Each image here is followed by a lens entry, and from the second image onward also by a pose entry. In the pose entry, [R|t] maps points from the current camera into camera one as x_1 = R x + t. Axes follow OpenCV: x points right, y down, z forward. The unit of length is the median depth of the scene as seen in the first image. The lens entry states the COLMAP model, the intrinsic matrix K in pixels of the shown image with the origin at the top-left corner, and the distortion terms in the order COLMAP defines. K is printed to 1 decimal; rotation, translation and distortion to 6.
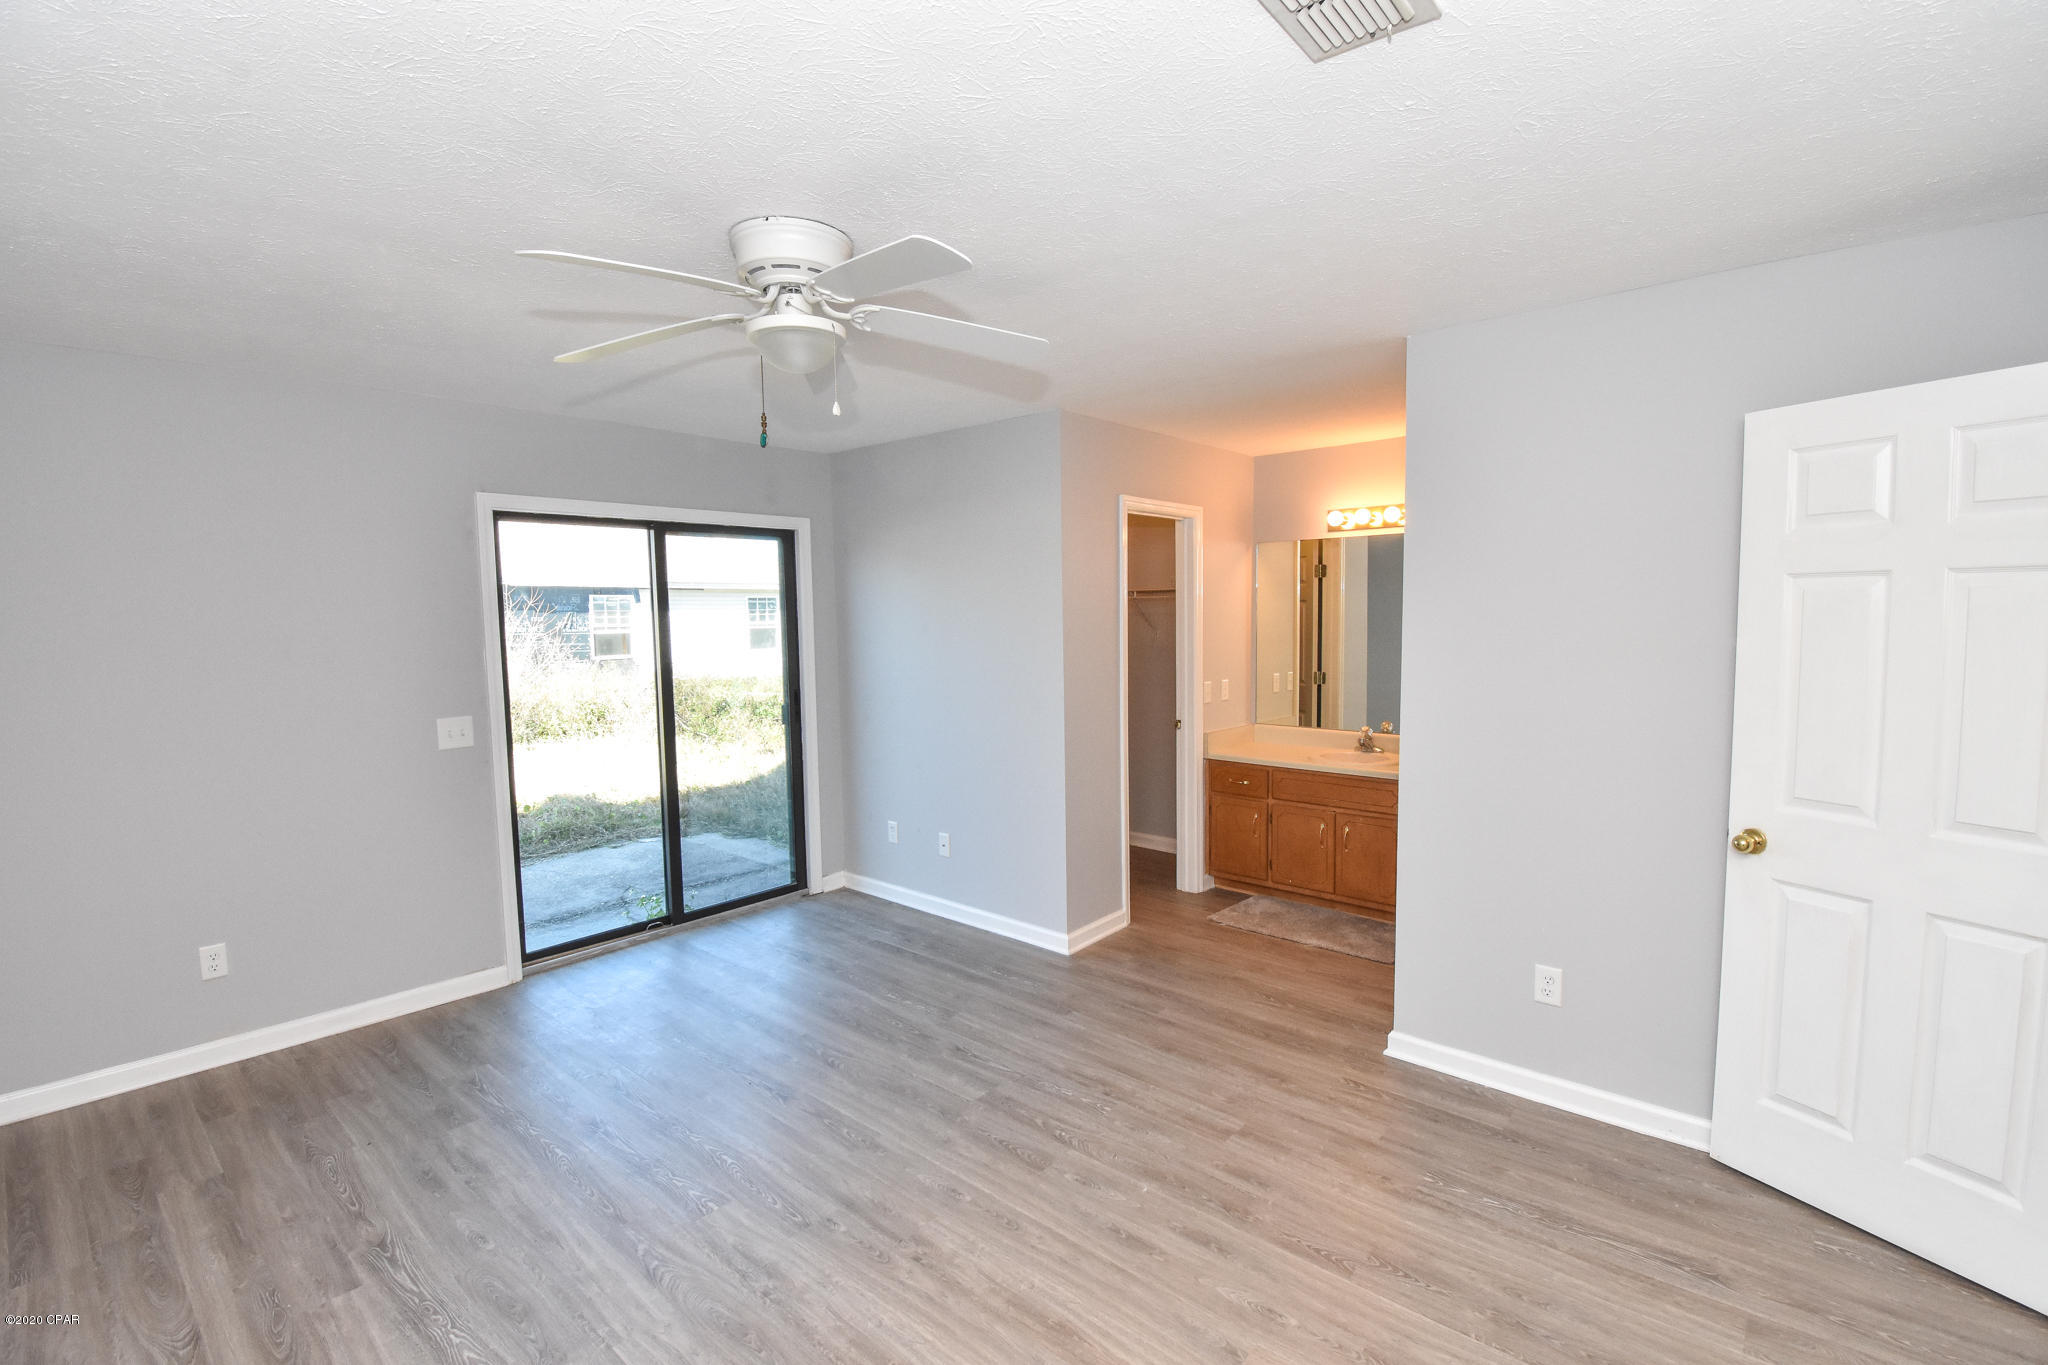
lens RADIAL K [[901.2, 0, 1029.1], [0, 901.2, 685.2], [0, 0, 1]] dist [0.020375, -0.025101]
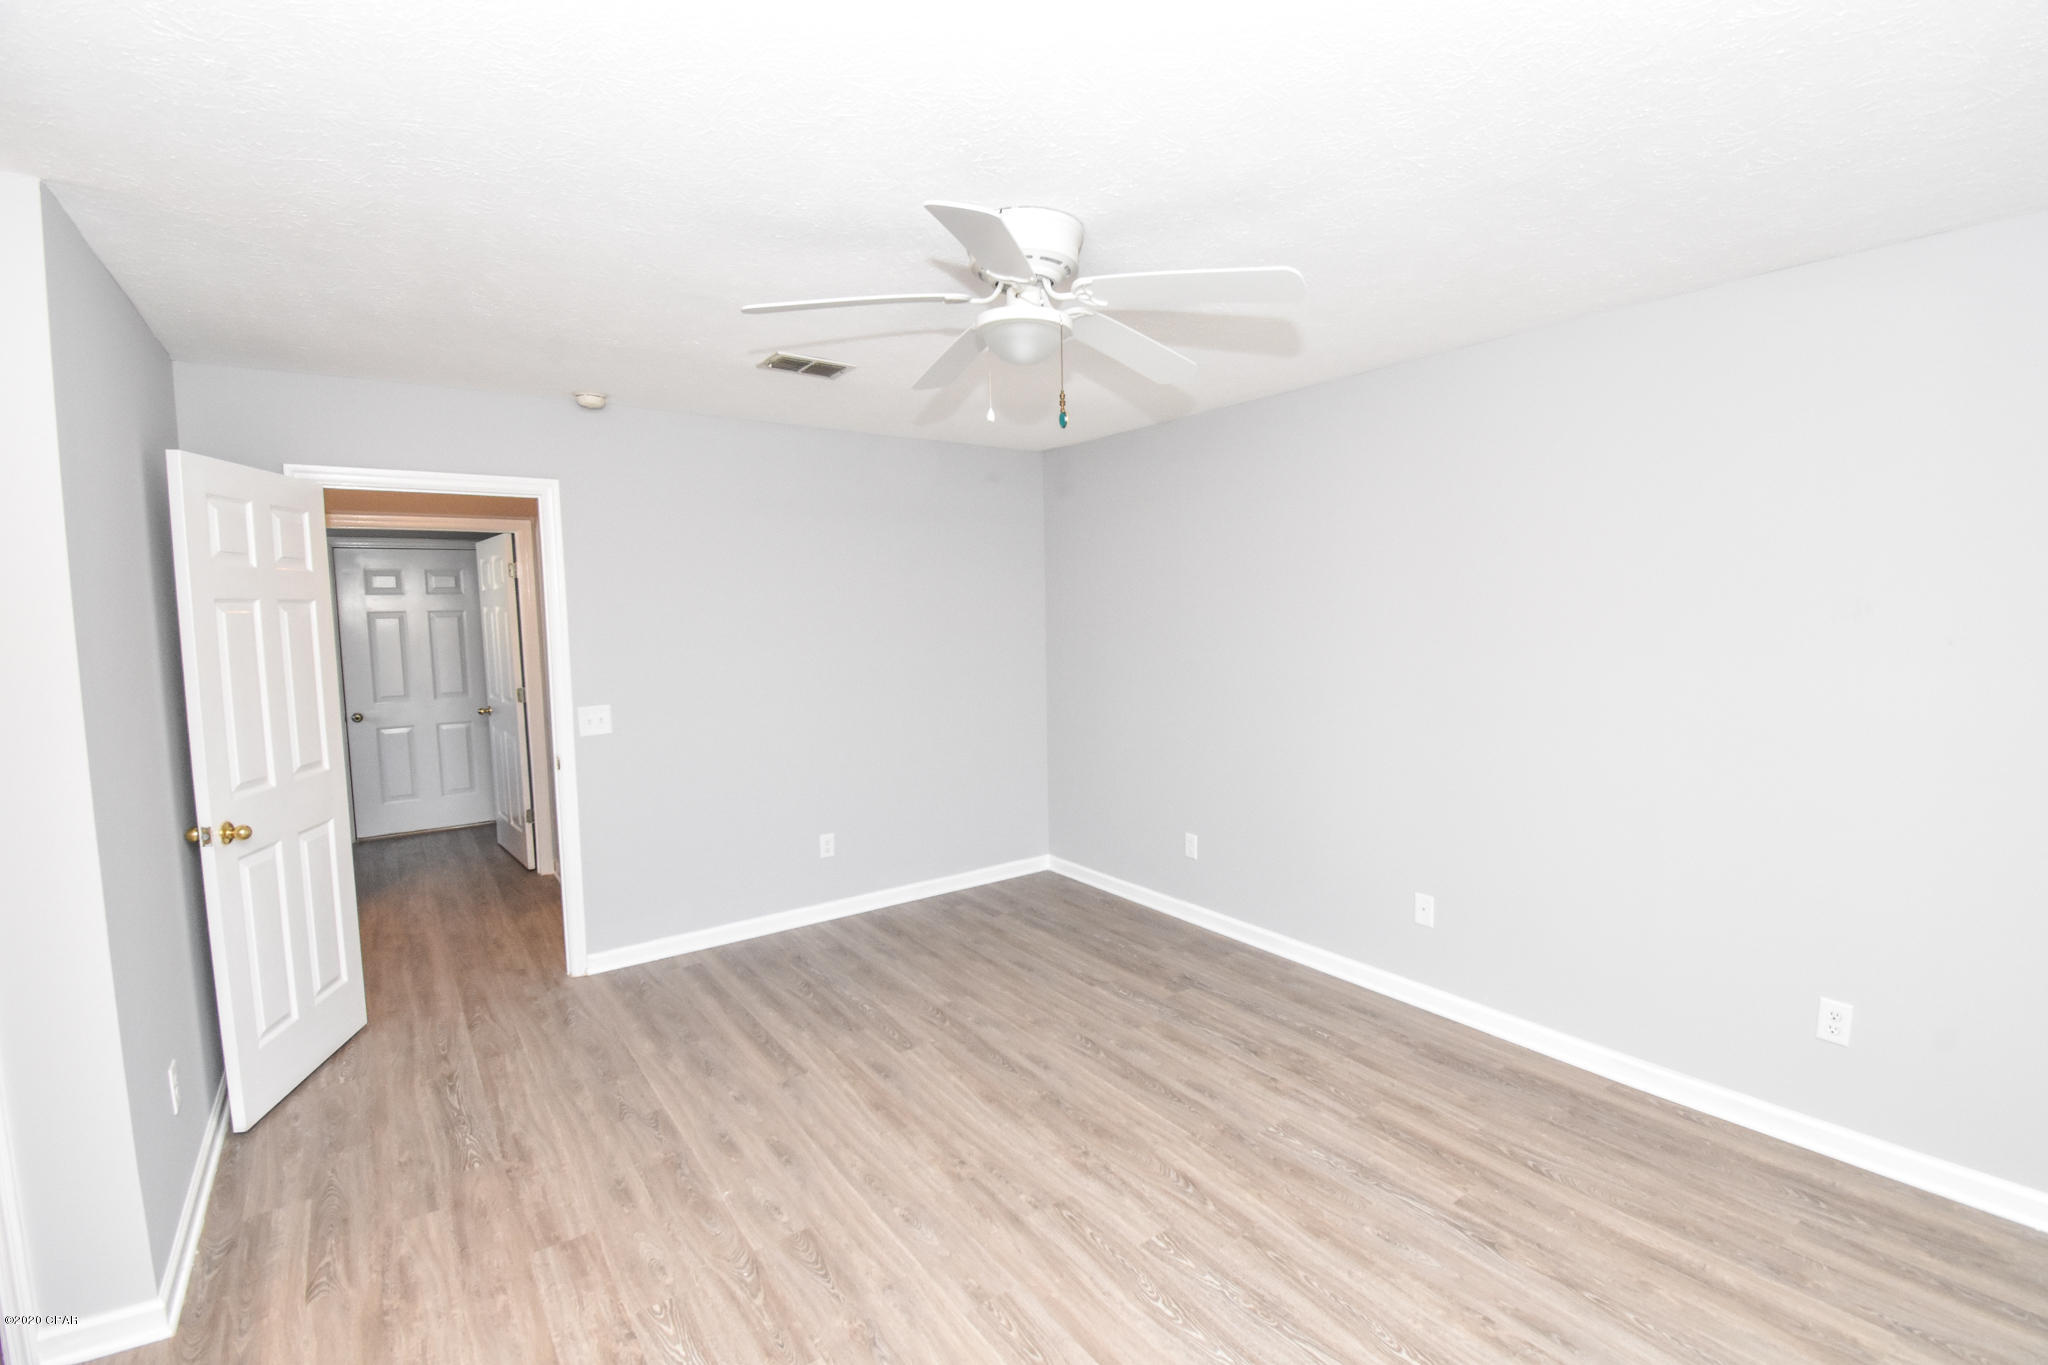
lens RADIAL K [[913.9, 0, 1013.2], [0, 913.9, 684.8], [0, 0, 1]] dist [0.020730, -0.026701]
pose [[-0.970028, 0.011471, 0.242722, -0.390799], [0.051164, 0.986134, 0.157869, -0.126057], [-0.237546, 0.165555, -0.957164, 1.634462]]
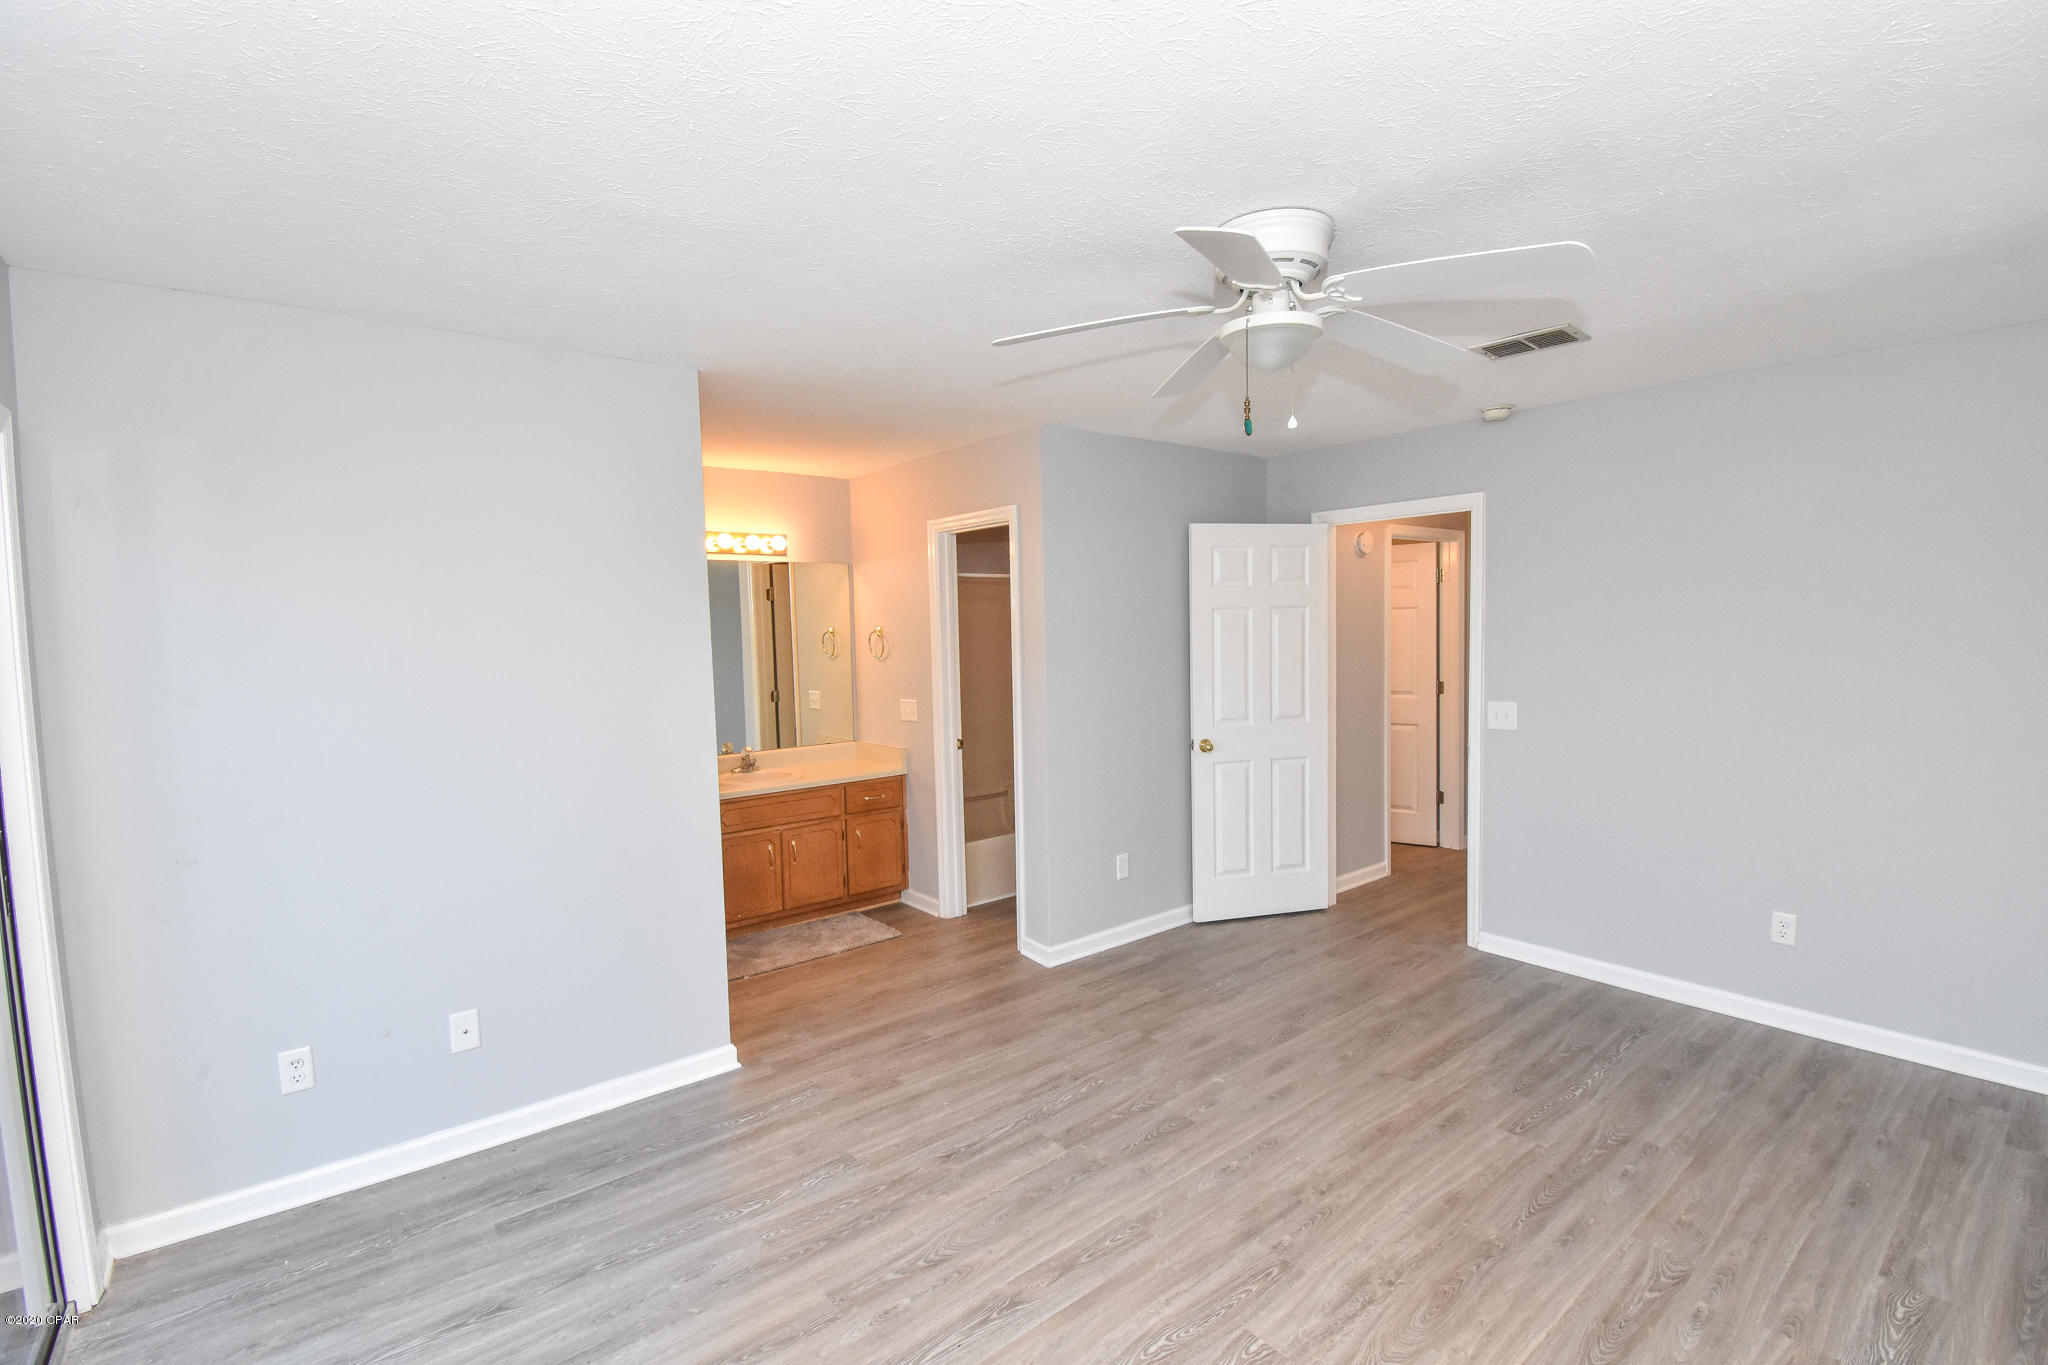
lens RADIAL K [[901.2, 0, 1029.1], [0, 901.2, 685.2], [0, 0, 1]] dist [0.020375, -0.025101]
pose [[0.184674, -0.055780, 0.981216, -1.023826], [0.096388, 0.994603, 0.038399, -0.058559], [-0.978062, 0.087486, 0.189054, 0.884297]]
